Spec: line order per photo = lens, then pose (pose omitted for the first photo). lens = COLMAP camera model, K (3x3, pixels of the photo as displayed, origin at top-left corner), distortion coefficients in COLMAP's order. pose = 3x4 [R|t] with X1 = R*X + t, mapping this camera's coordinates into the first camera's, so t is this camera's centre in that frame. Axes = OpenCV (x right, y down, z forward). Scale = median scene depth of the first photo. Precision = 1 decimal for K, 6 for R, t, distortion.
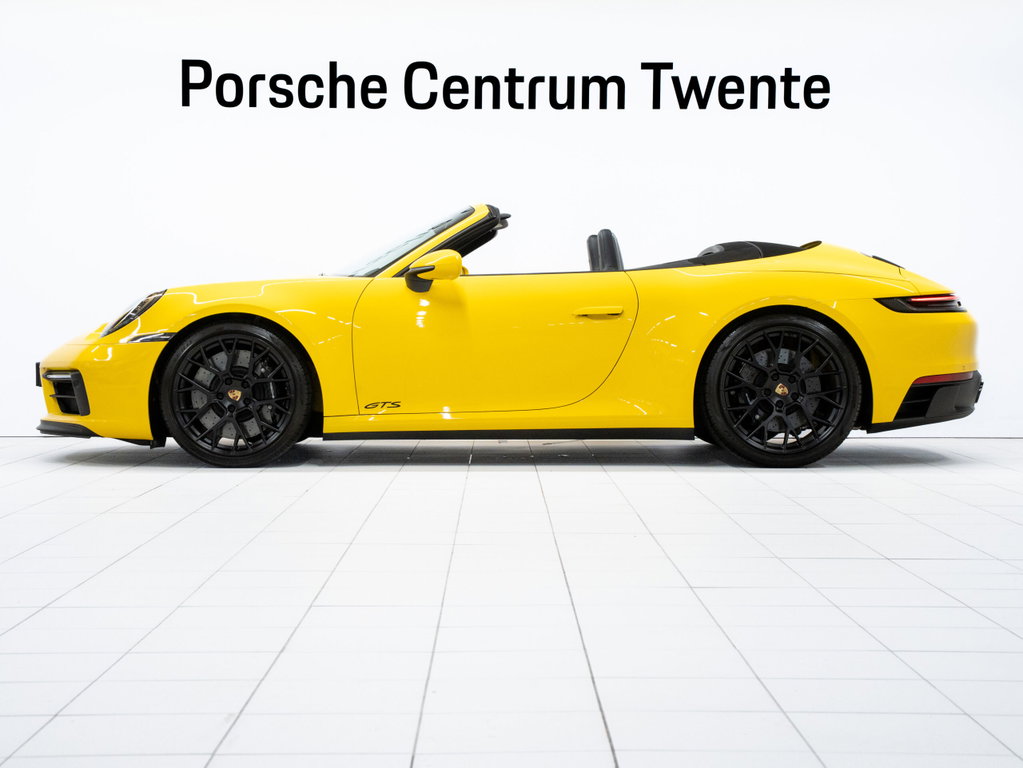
lens RADIAL K [[1786.6, 0, 511.5], [0, 1786.6, 384.0], [0, 0, 1]] dist [0.226022, 0.041479]
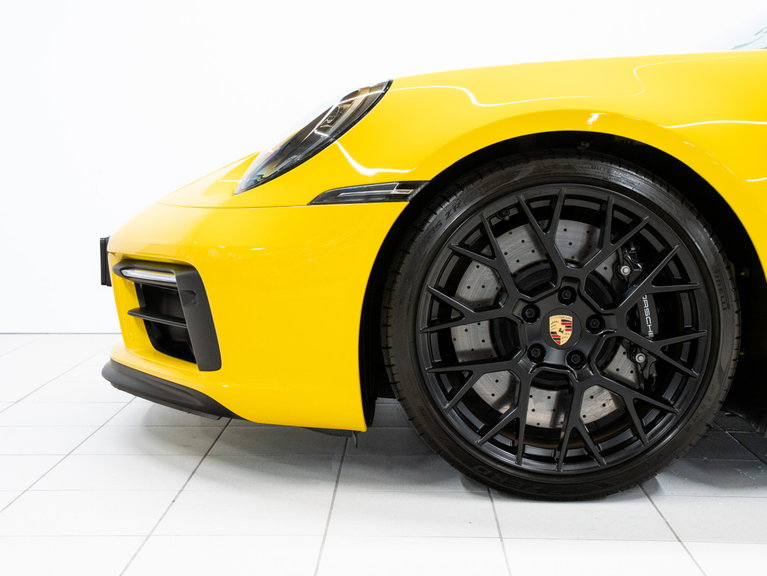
lens RADIAL K [[1165.9, 0, 383.5], [0, 1165.9, 288.0], [0, 0, 1]] dist [0.000024, -0.020480]
pose [[0.999829, 0.002556, -0.018326, -0.207753], [-0.001303, 0.997680, 0.068067, -0.024087], [0.018458, -0.068032, 0.997512, 0.793562]]
